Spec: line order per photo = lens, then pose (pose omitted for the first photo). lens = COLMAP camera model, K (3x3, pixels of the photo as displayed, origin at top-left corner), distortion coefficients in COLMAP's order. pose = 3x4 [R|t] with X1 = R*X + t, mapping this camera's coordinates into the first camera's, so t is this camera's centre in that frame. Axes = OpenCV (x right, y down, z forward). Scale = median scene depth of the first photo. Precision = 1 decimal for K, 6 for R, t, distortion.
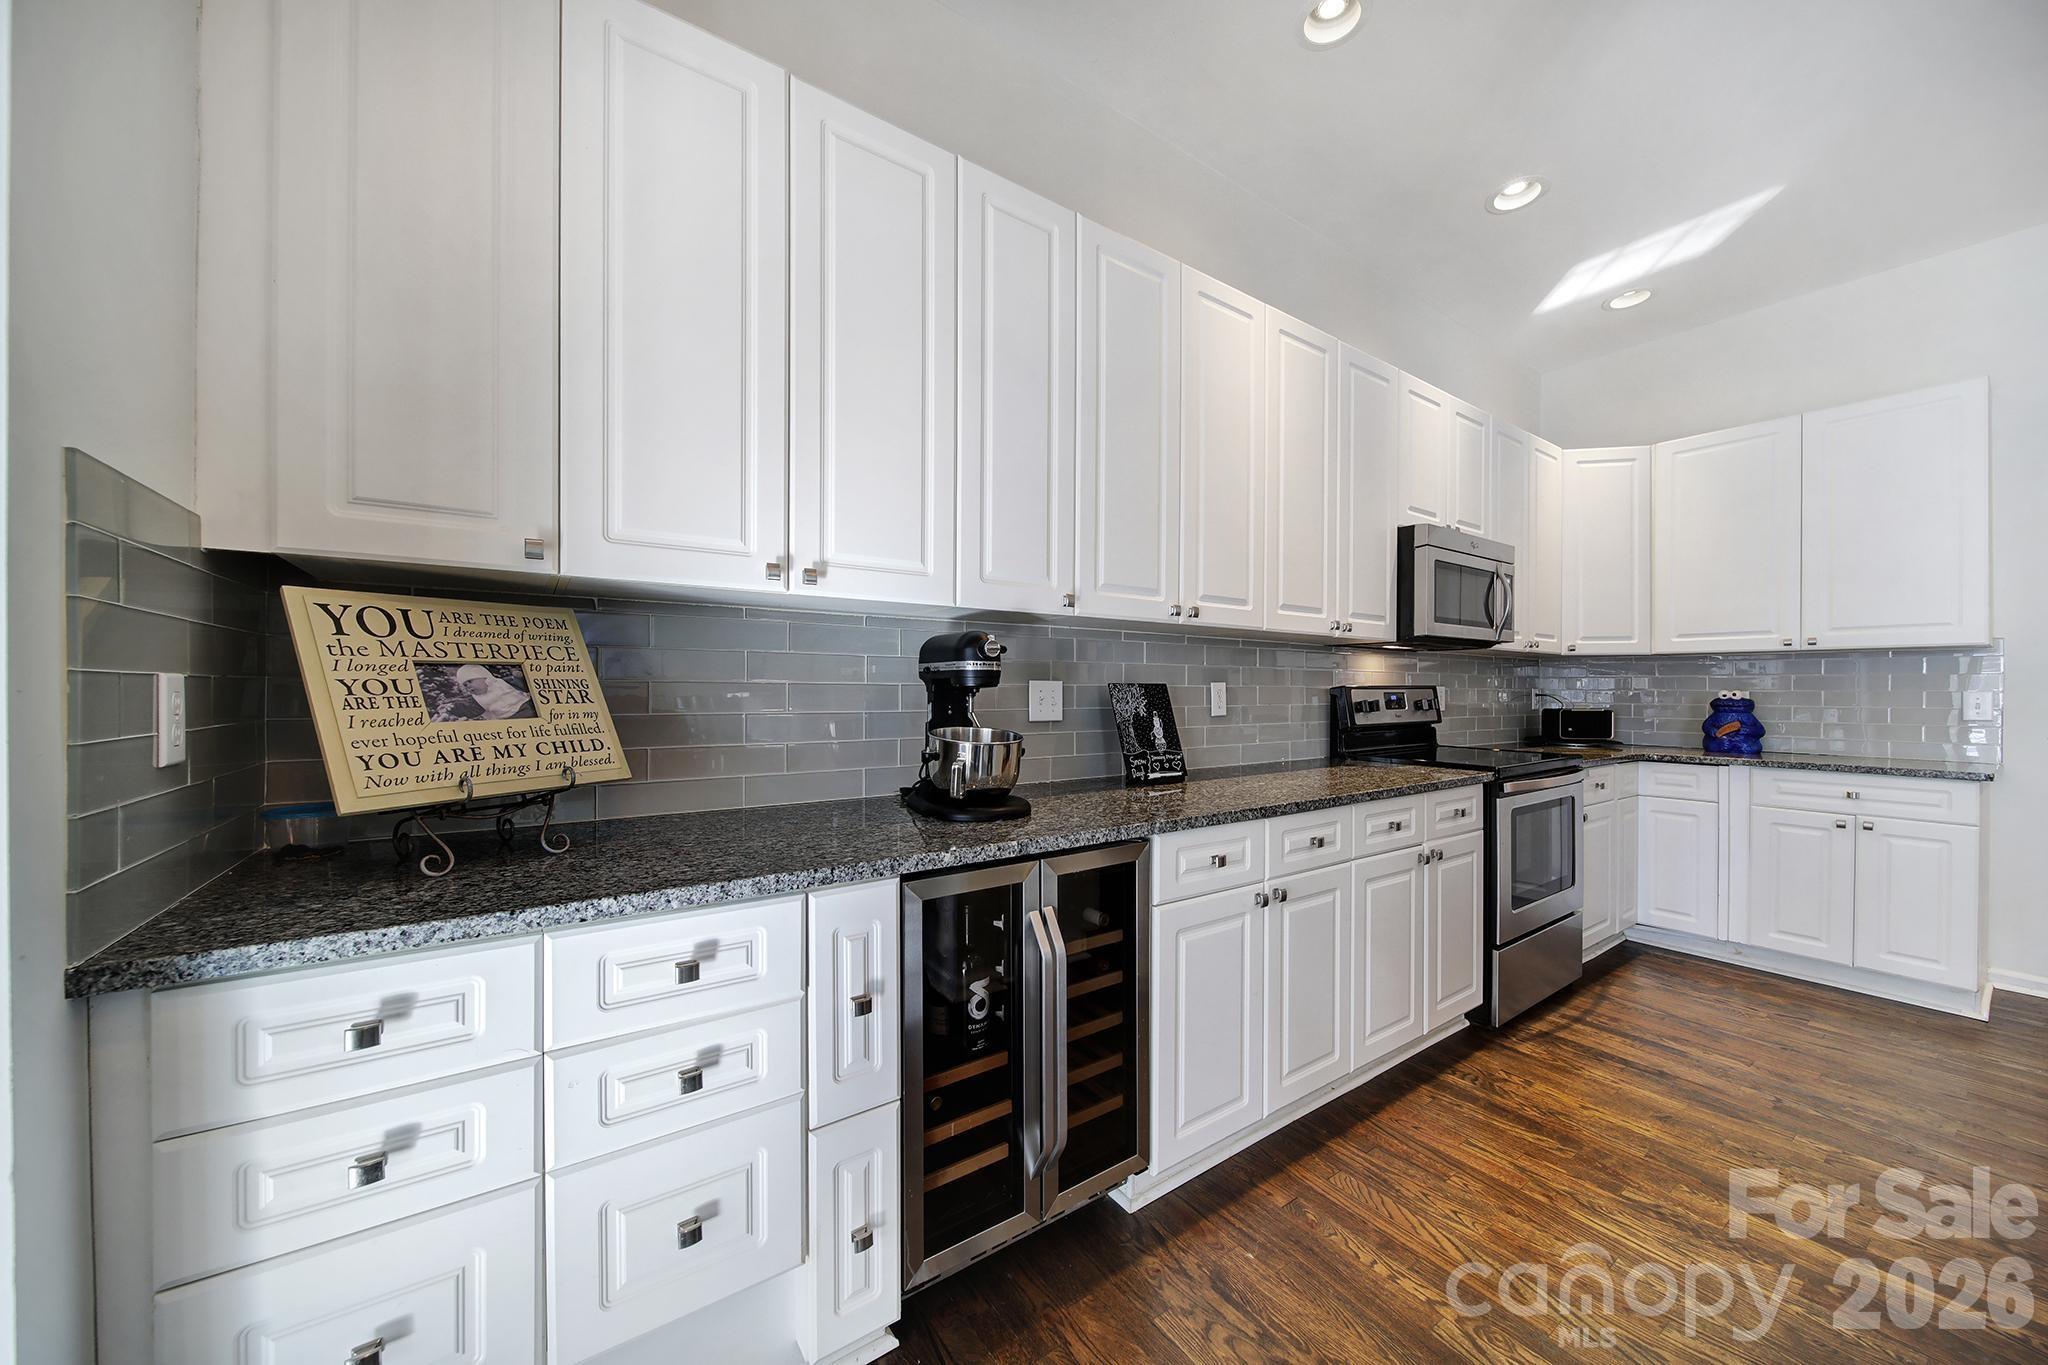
lens RADIAL K [[728.7, 0, 1020.6], [0, 728.7, 693.0], [0, 0, 1]] dist [-0.001116, -0.001250]
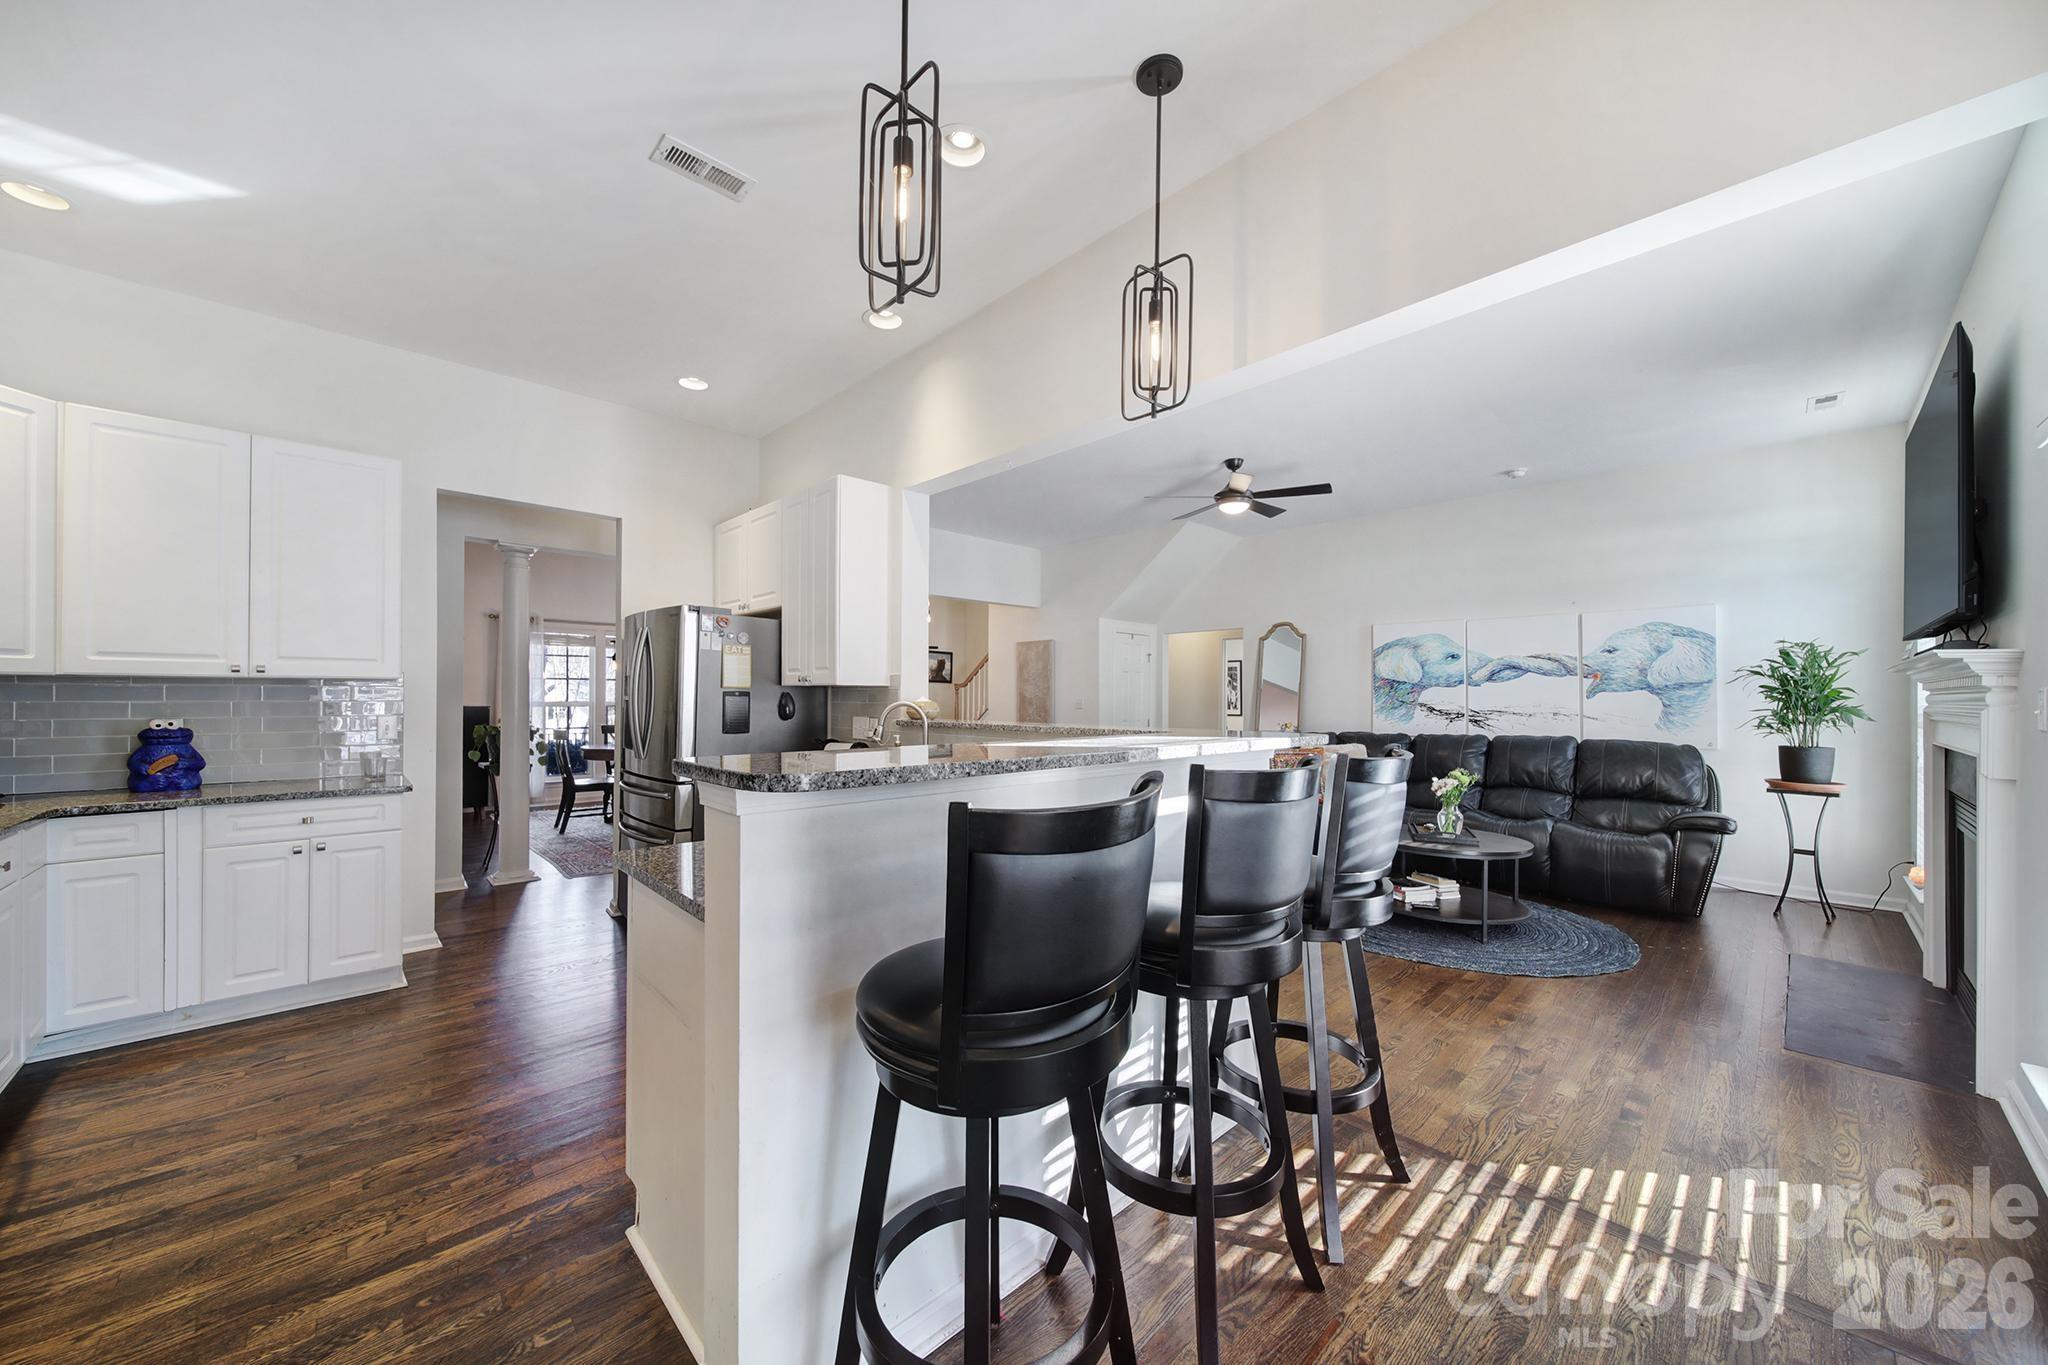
lens RADIAL K [[728.7, 0, 1010.1], [0, 728.7, 689.1], [0, 0, 1]] dist [-0.001116, -0.001250]
pose [[-0.146866, 0.004409, 0.989147, -0.086562], [-0.001688, 0.999987, -0.004708, -0.092870], [-0.989155, -0.002361, -0.146857, 0.307939]]
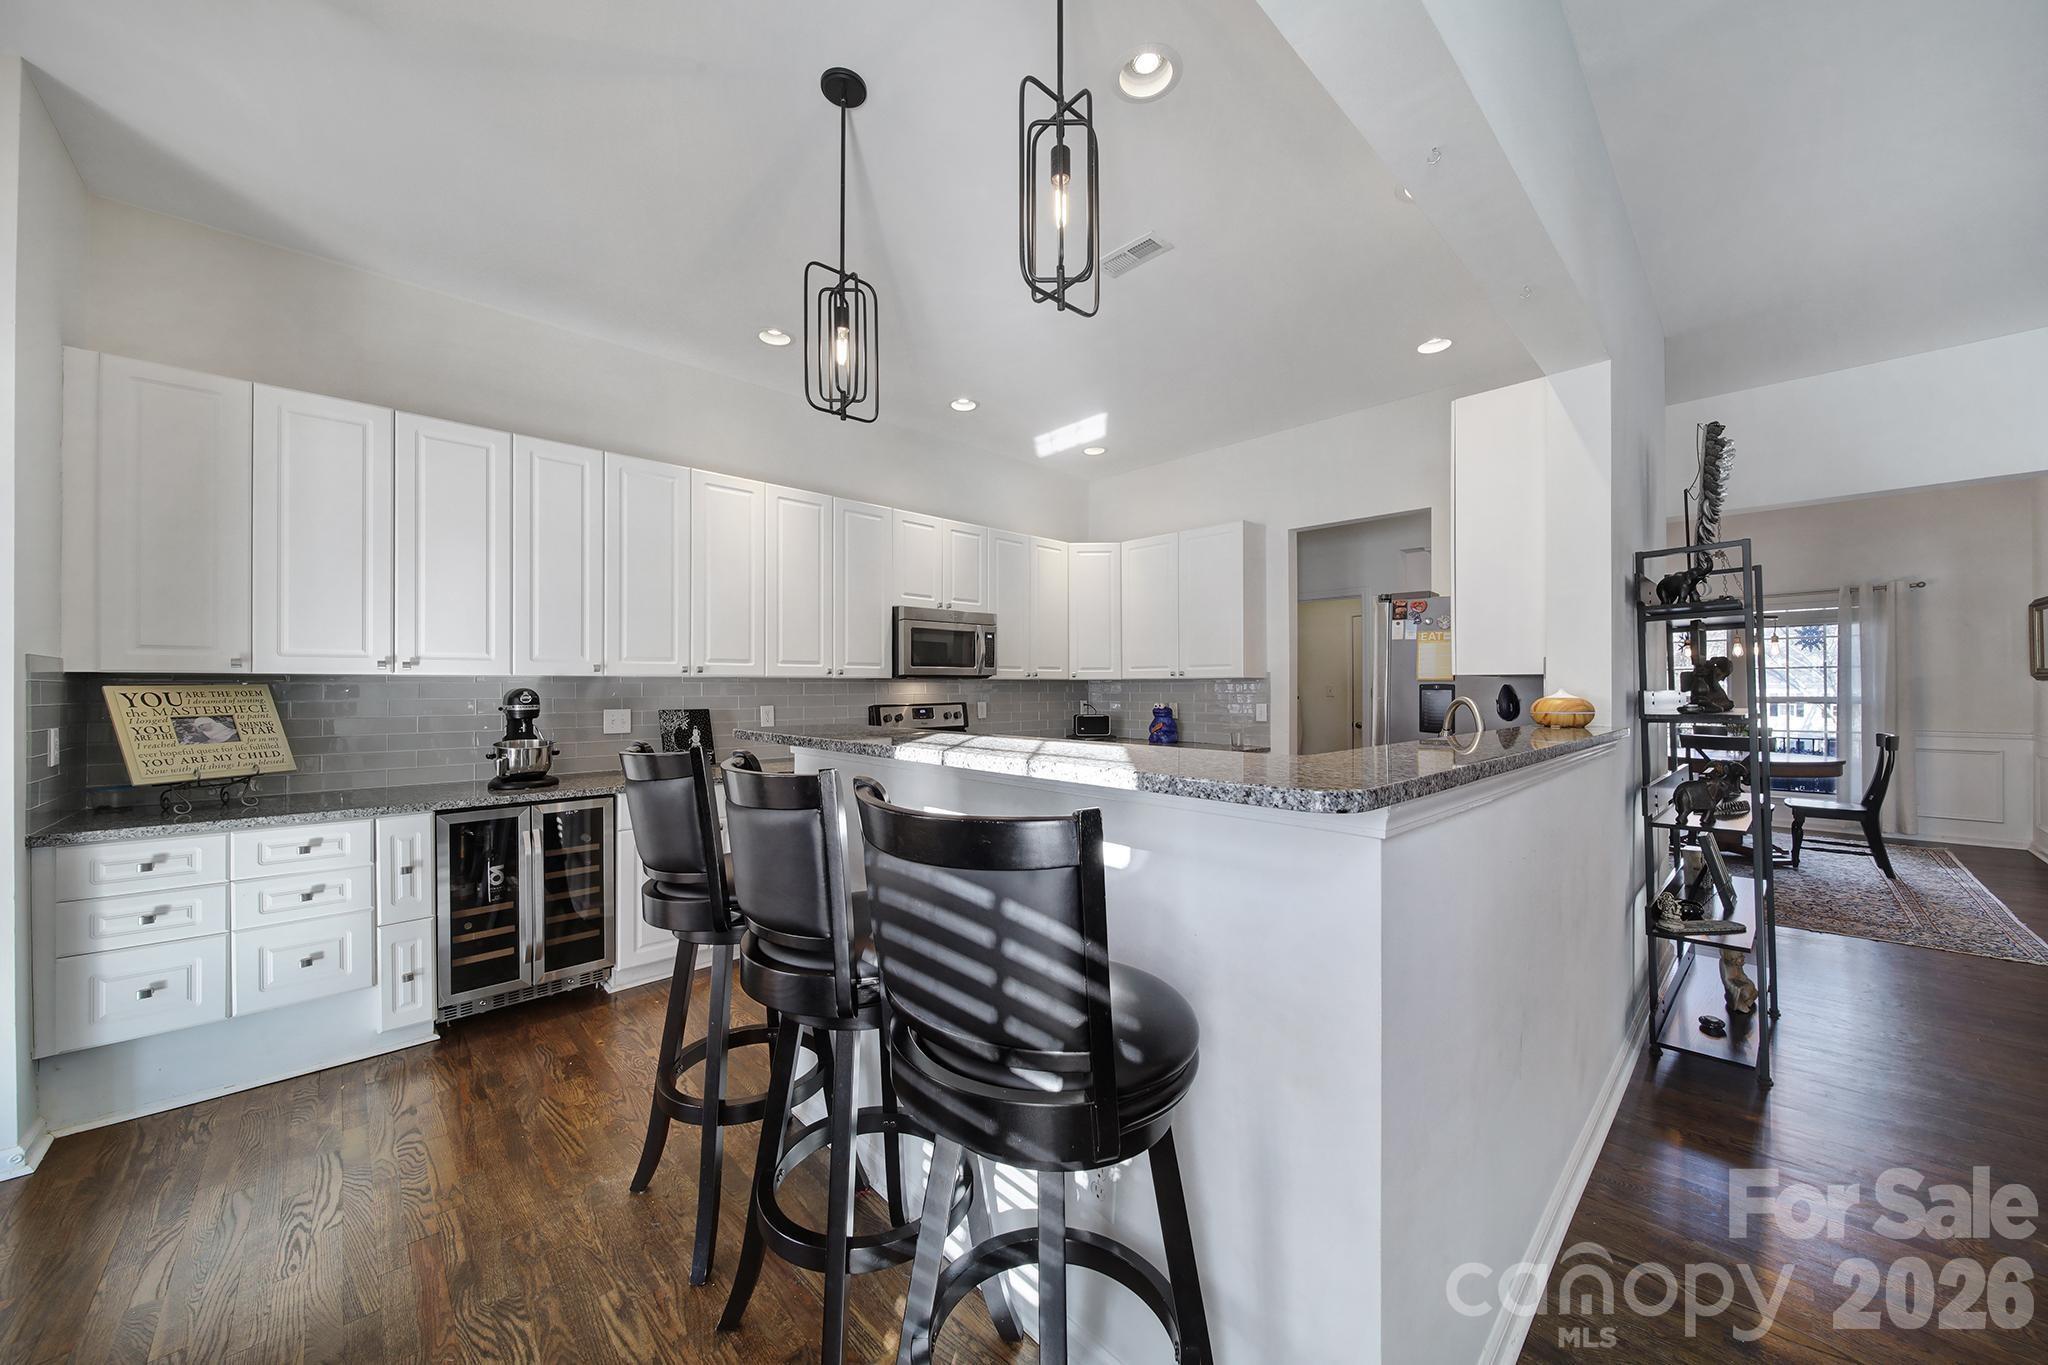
lens RADIAL K [[728.7, 0, 1016.0], [0, 728.7, 682.3], [0, 0, 1]] dist [-0.001116, -0.001250]
pose [[0.988315, -0.005459, 0.152330, 1.077922], [0.006969, 0.999932, -0.009384, -0.088710], [-0.152268, 0.010336, 0.988285, -1.237341]]
